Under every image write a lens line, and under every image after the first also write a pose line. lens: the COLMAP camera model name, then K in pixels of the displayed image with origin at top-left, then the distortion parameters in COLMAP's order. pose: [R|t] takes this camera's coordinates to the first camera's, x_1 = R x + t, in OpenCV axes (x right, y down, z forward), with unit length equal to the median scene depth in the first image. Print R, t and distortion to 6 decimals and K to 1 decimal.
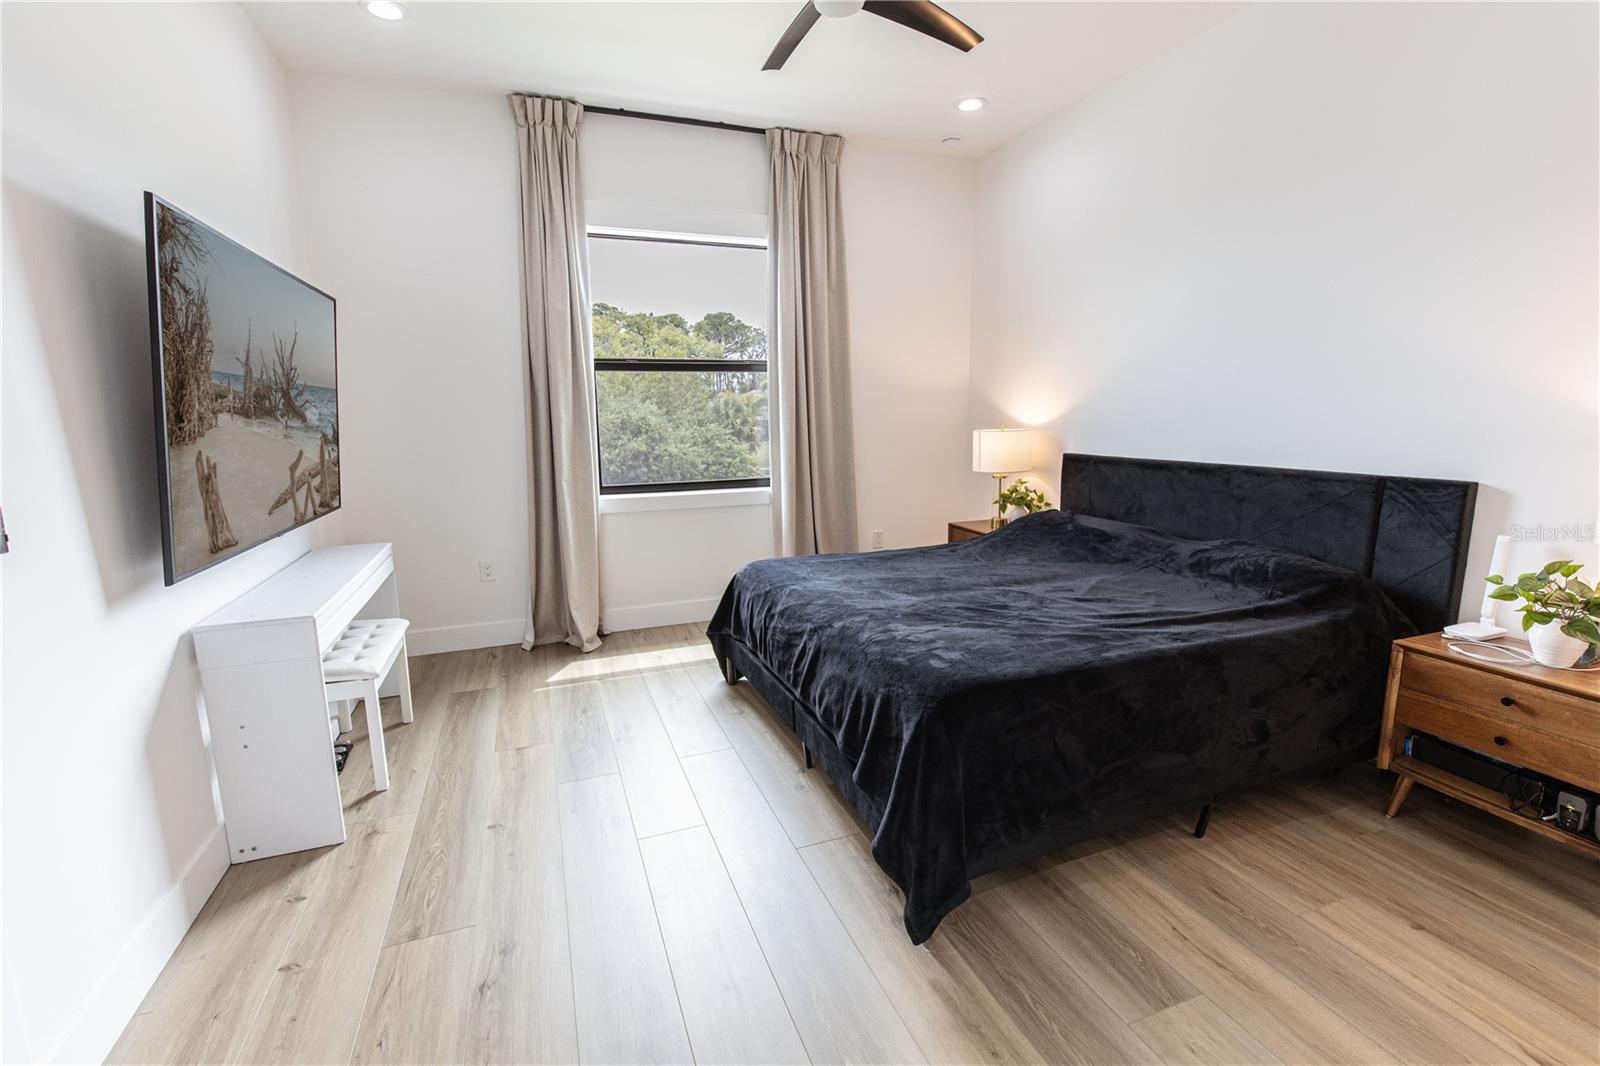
lens RADIAL K [[710.6, 0, 805.0], [0, 710.6, 535.2], [0, 0, 1]] dist [0.000852, -0.000097]
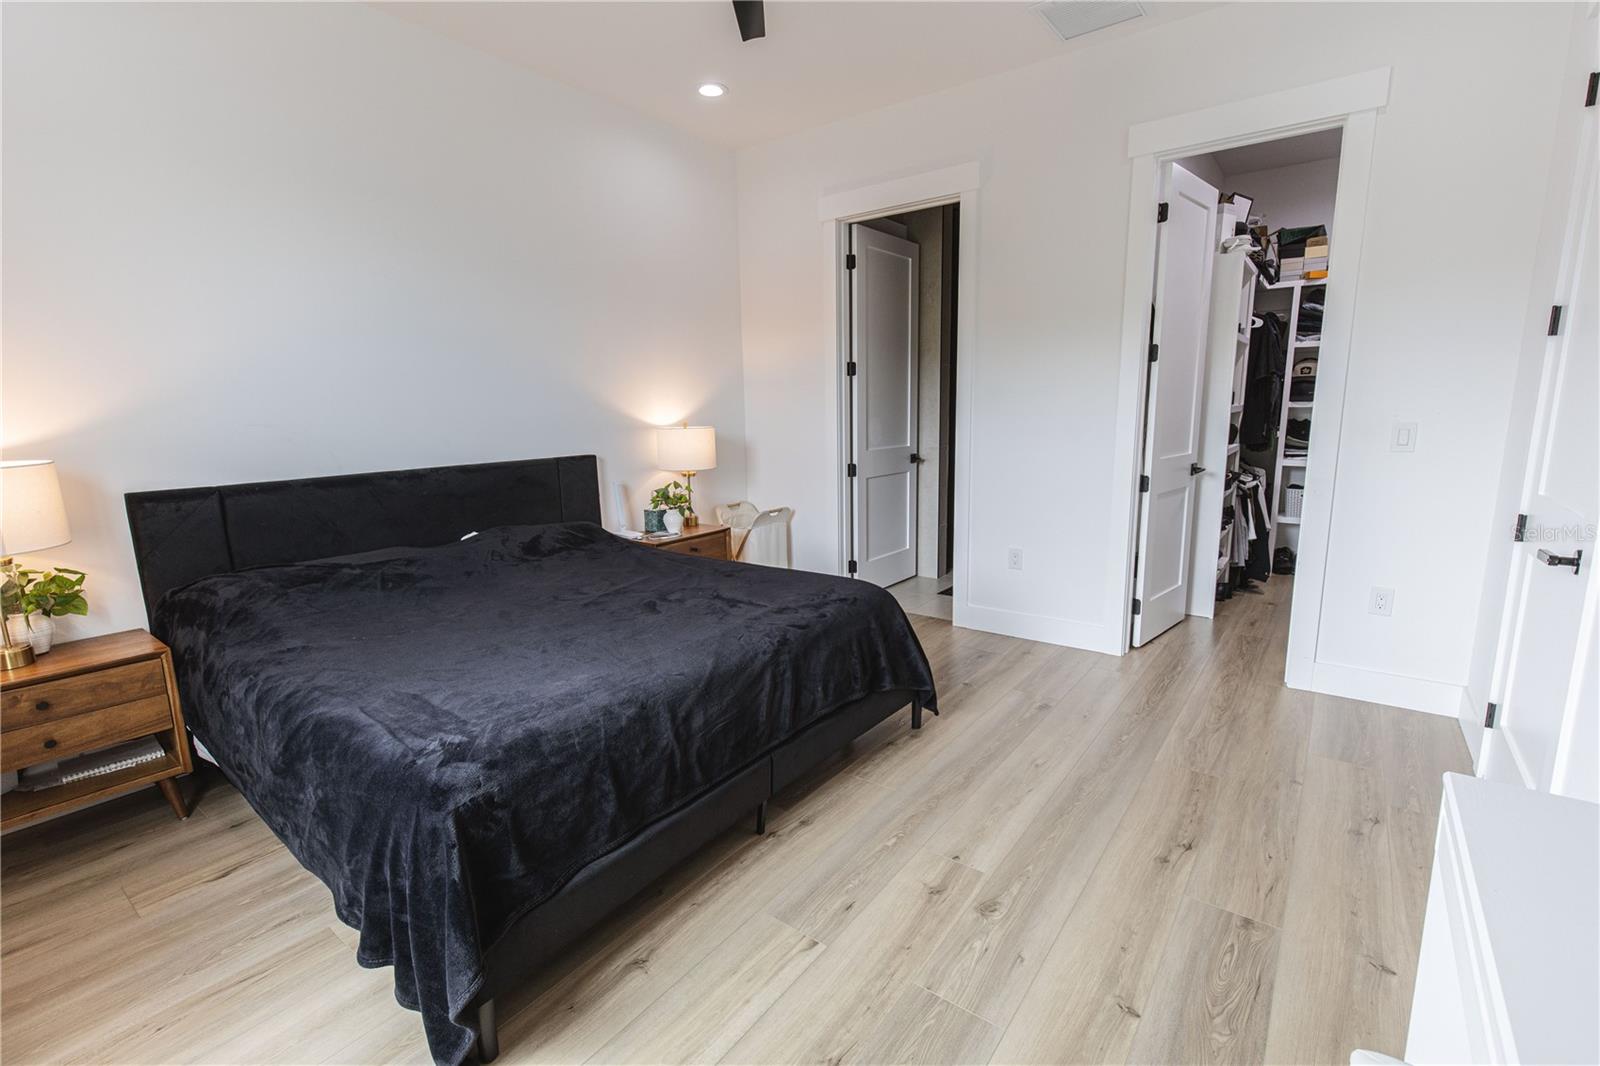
lens RADIAL K [[710.6, 0, 805.0], [0, 710.6, 535.2], [0, 0, 1]] dist [0.000852, -0.000097]
pose [[-0.524370, -0.132937, 0.841049, -0.618763], [0.178394, 0.948665, 0.261170, -0.194787], [-0.832593, 0.286988, -0.473737, 1.144636]]
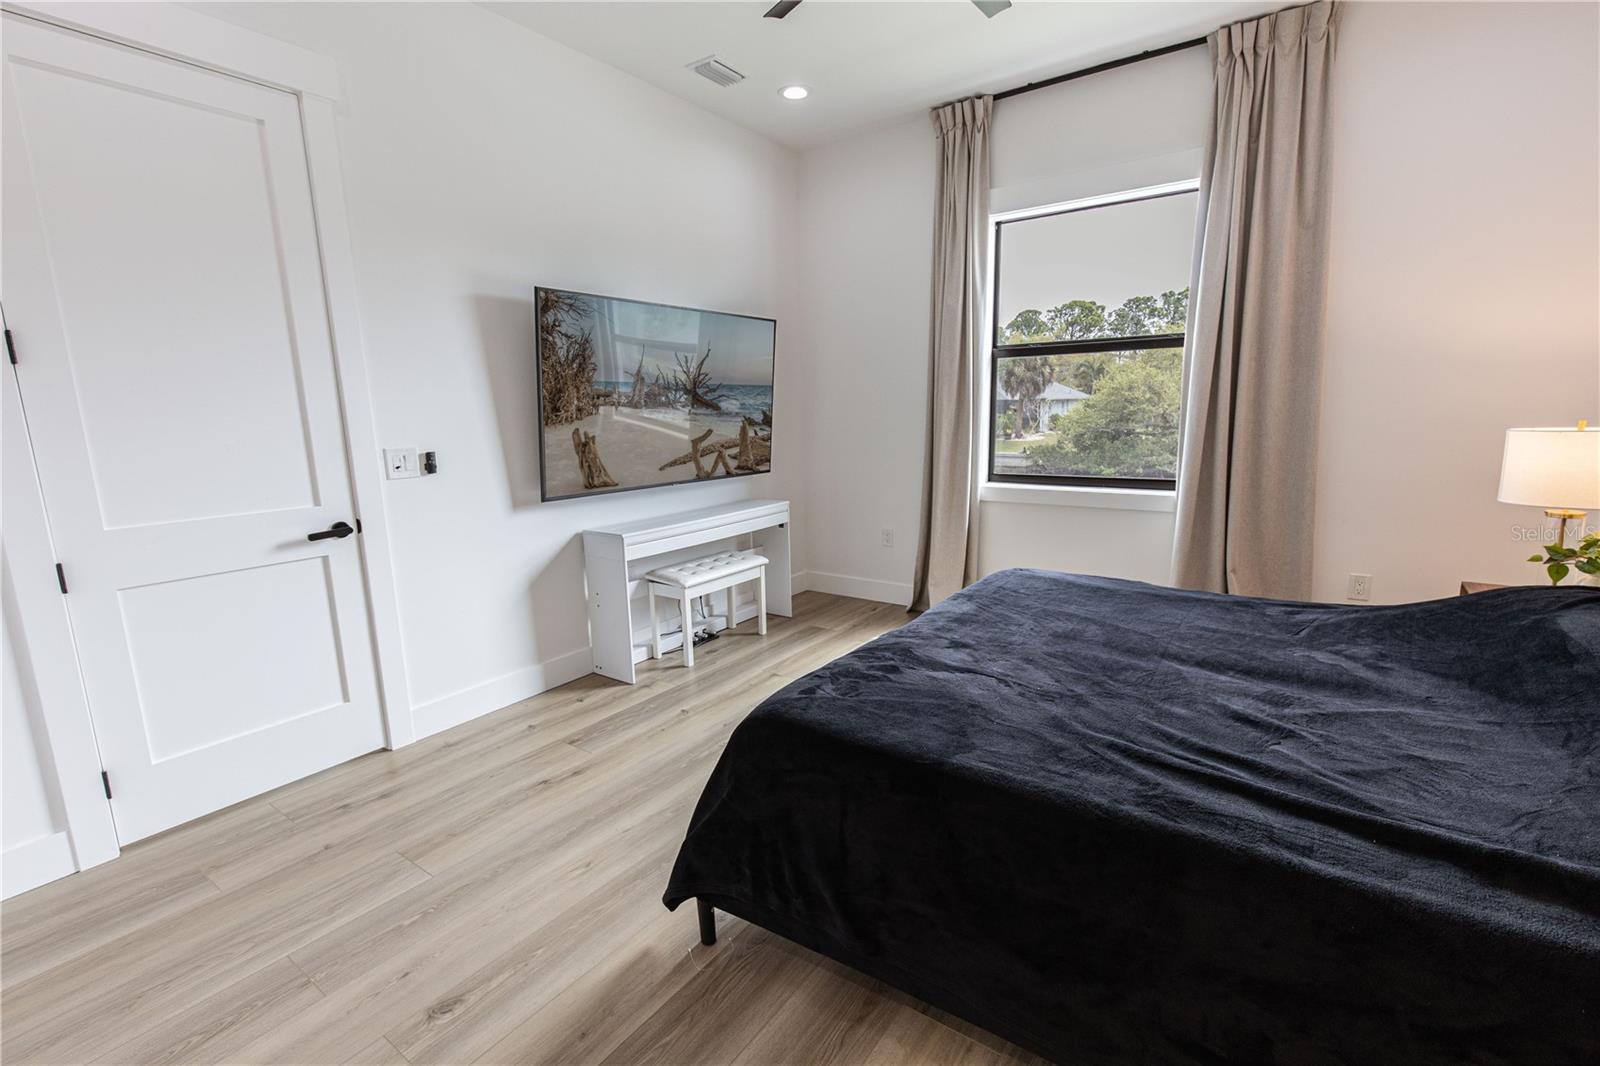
lens RADIAL K [[710.3, 0, 817.6], [0, 710.3, 534.3], [0, 0, 1]] dist [0.002371, 0.000054]
pose [[0.561094, 0.150437, -0.813967, 0.601634], [-0.130303, 0.987139, 0.092620, -0.065405], [0.817432, 0.054094, 0.573480, 0.326174]]
